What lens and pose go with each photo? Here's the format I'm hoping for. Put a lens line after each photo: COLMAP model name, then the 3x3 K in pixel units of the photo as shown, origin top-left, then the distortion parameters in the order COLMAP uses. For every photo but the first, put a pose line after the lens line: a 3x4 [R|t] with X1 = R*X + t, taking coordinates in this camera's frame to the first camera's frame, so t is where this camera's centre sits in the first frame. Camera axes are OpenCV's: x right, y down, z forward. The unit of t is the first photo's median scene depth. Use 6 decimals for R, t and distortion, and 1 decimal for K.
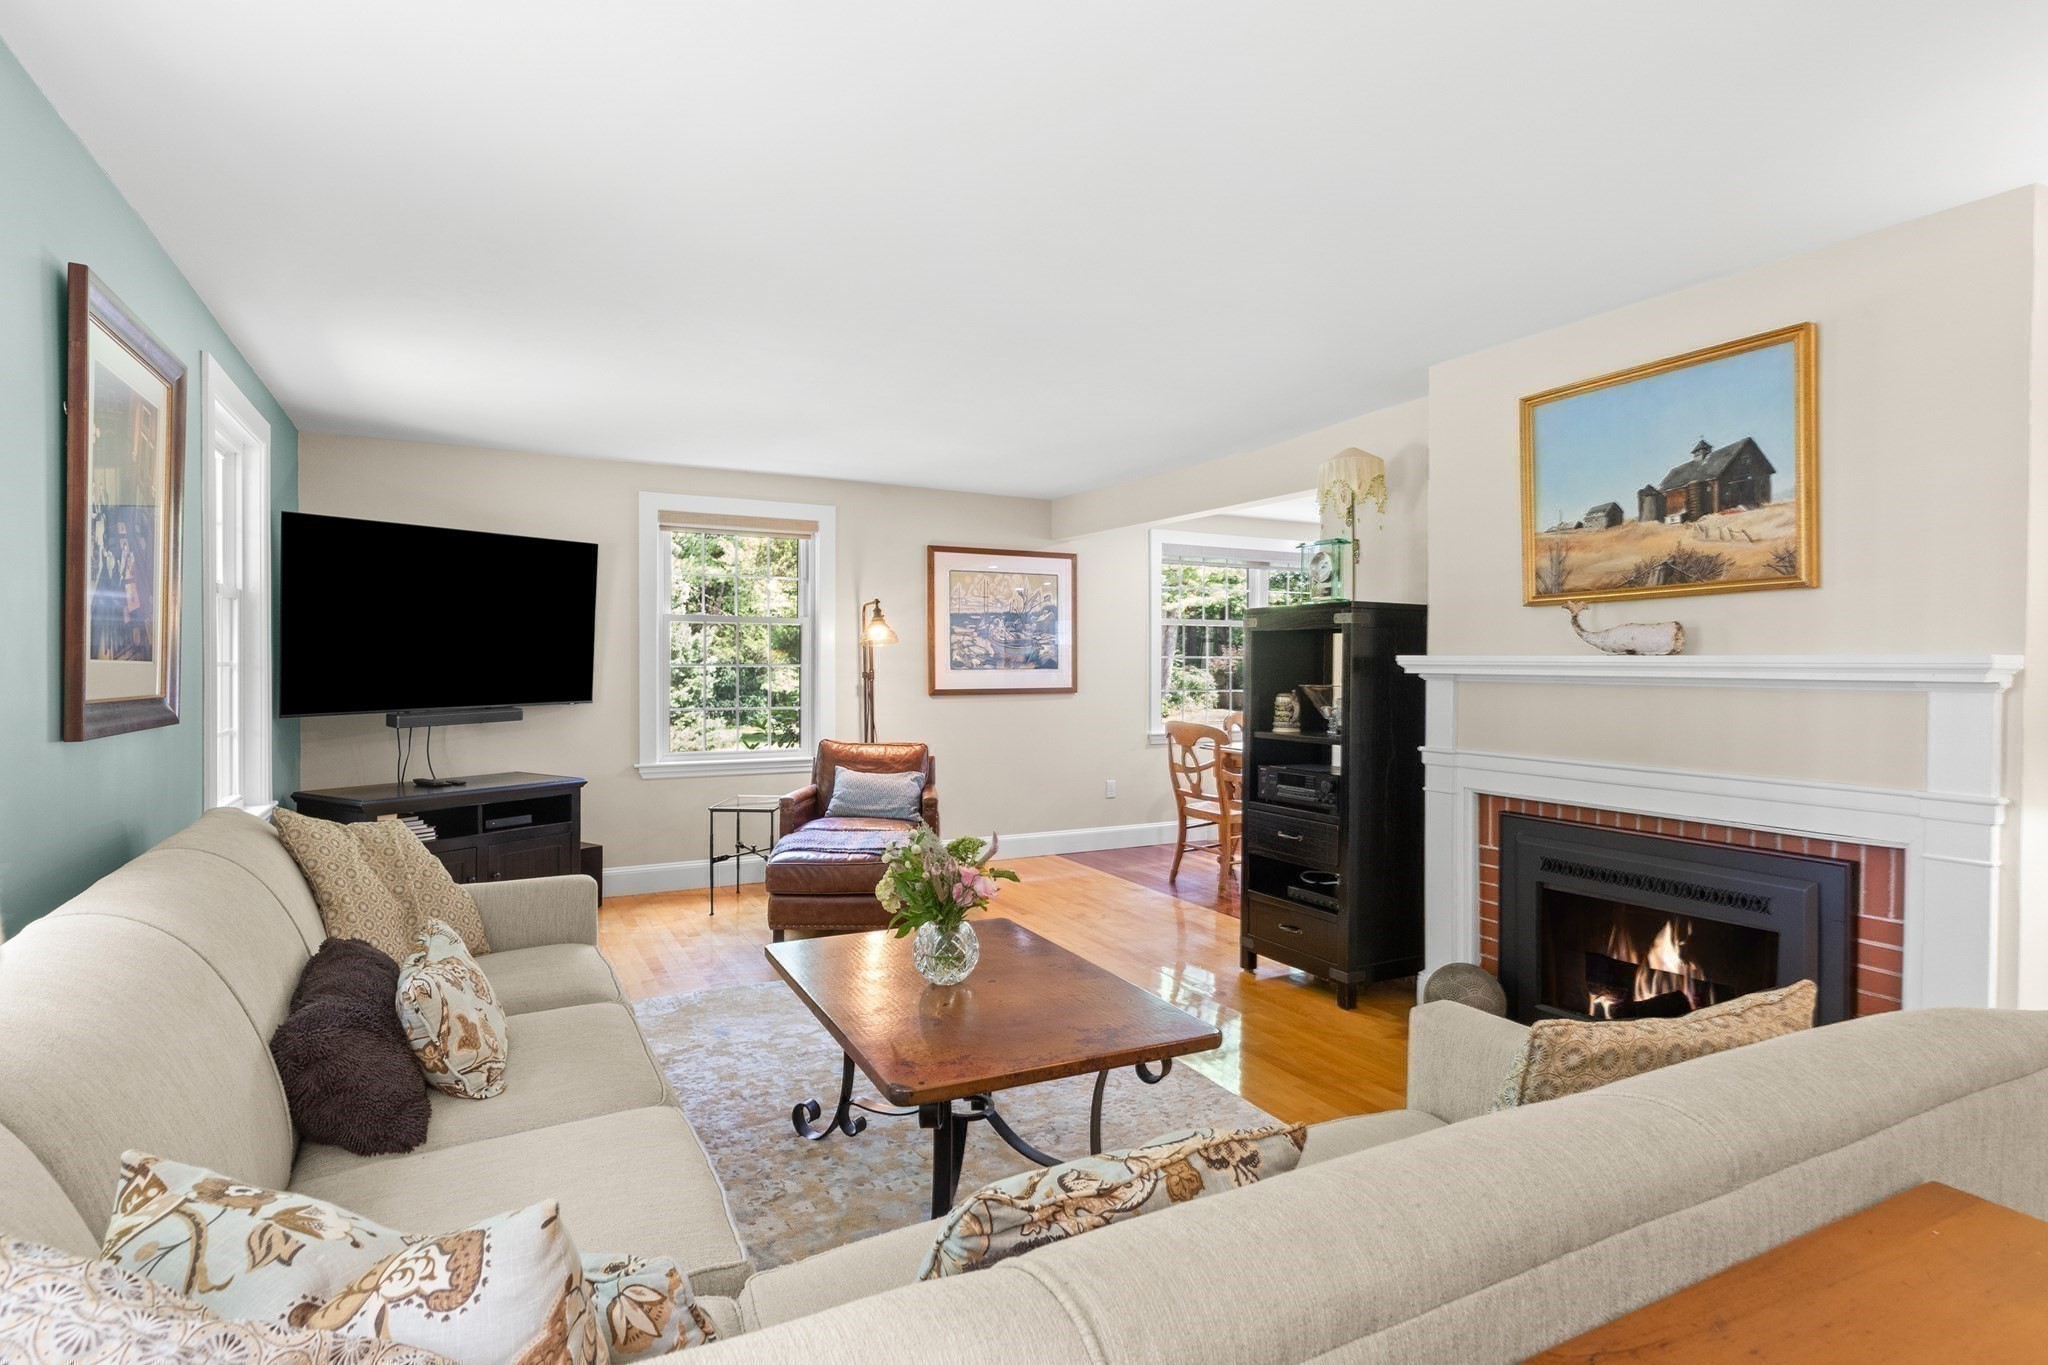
lens RADIAL K [[1060.9, 0, 1039.3], [0, 1060.9, 672.5], [0, 0, 1]] dist [-0.004036, -0.000318]
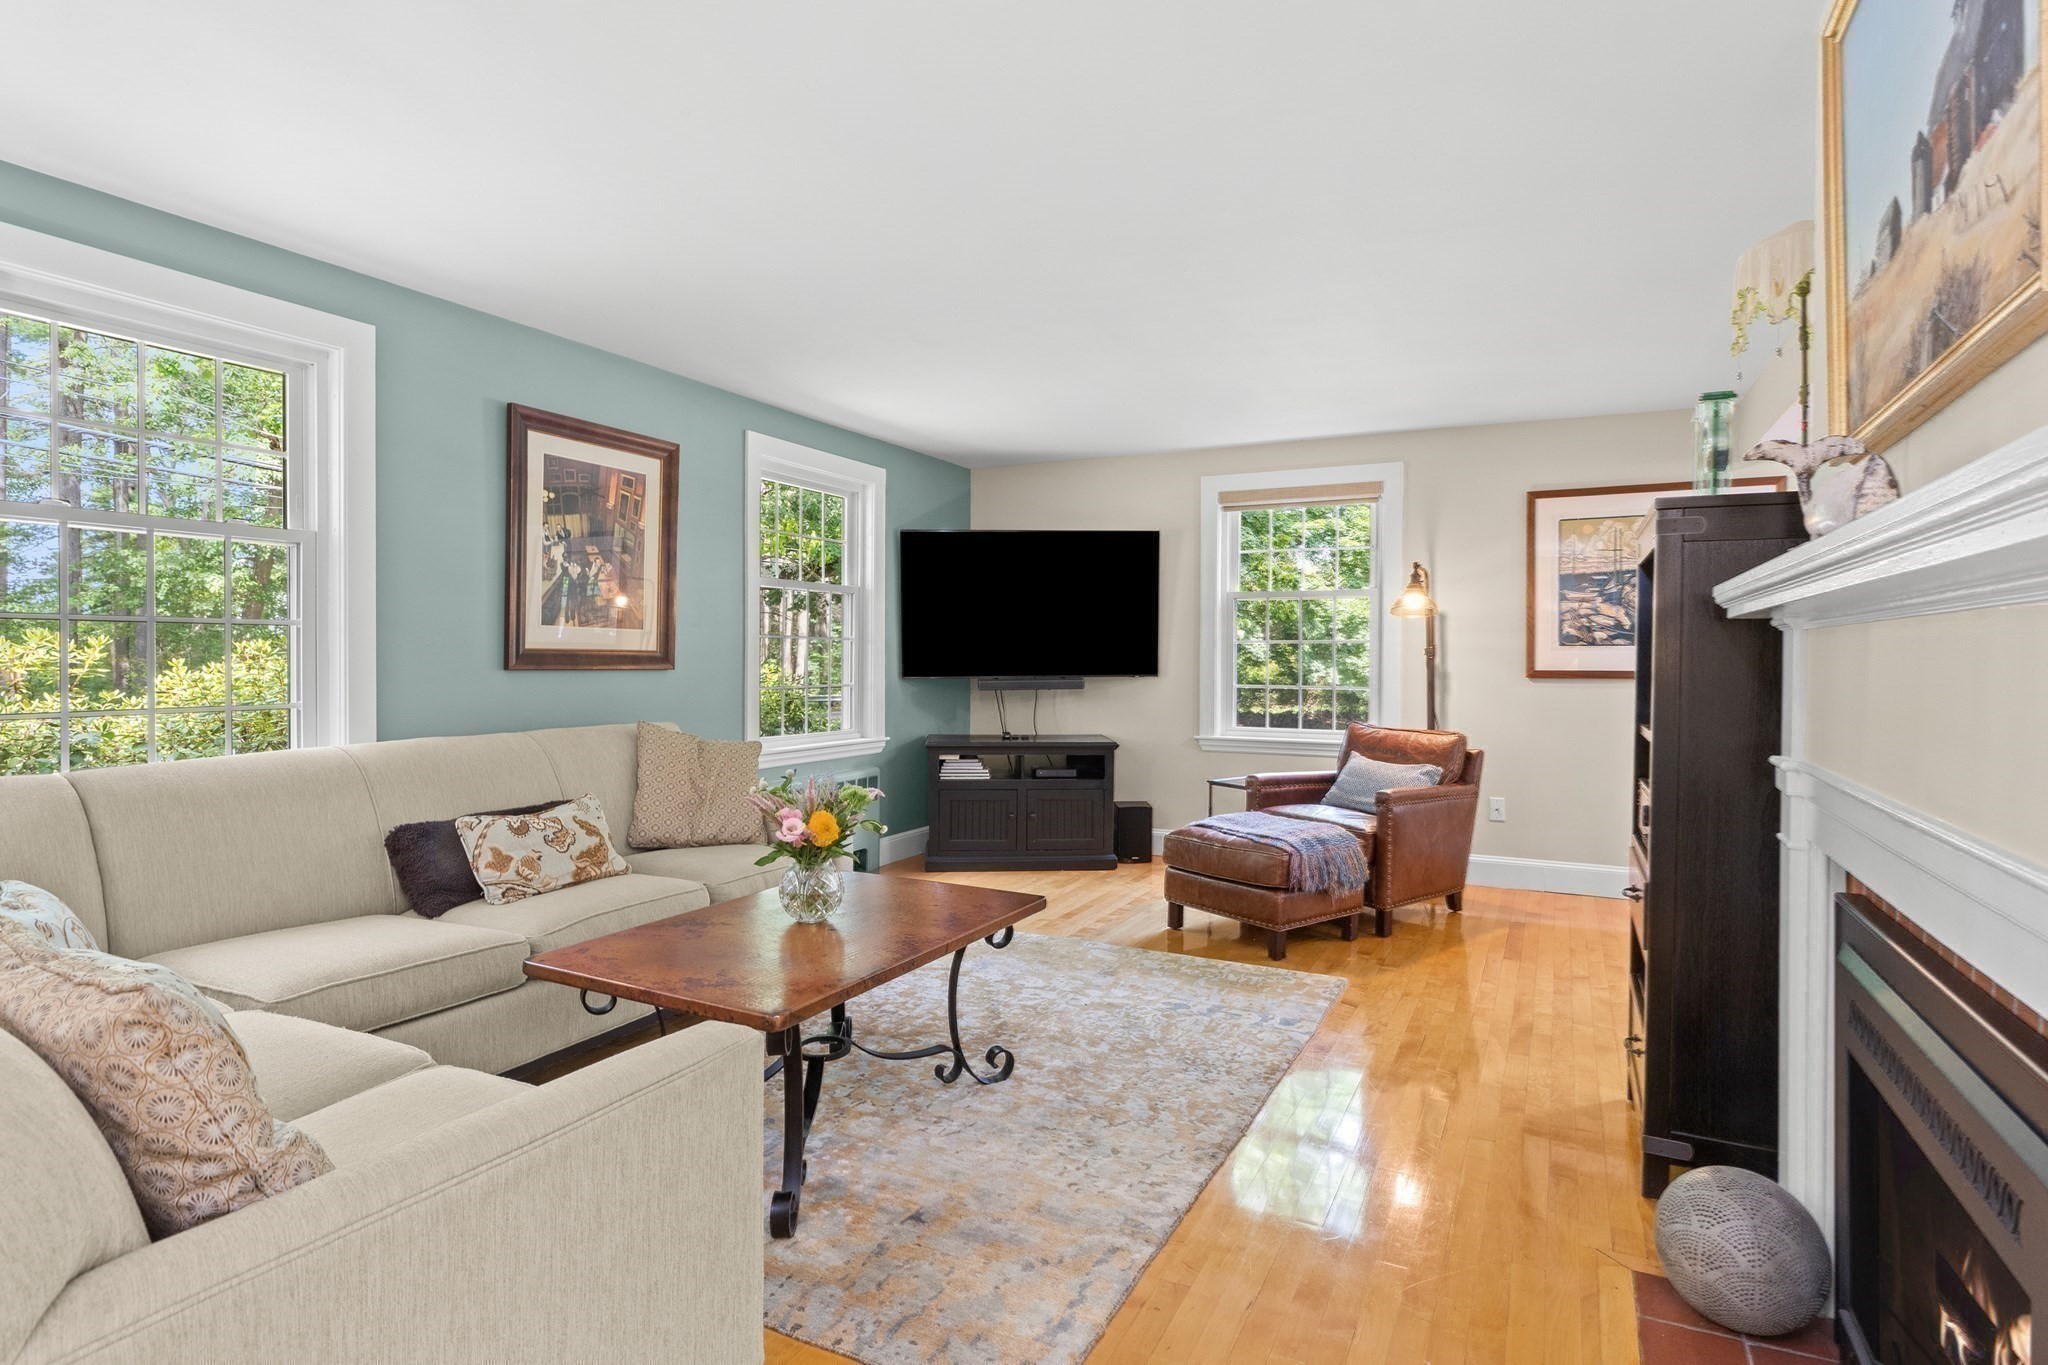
lens RADIAL K [[1060.9, 0, 1039.3], [0, 1060.9, 672.5], [0, 0, 1]] dist [-0.004036, -0.000318]
pose [[0.567890, 0.009394, -0.823051, 0.653464], [-0.009035, 0.999946, 0.005179, 0.031483], [0.823055, 0.004495, 0.567944, 0.439539]]
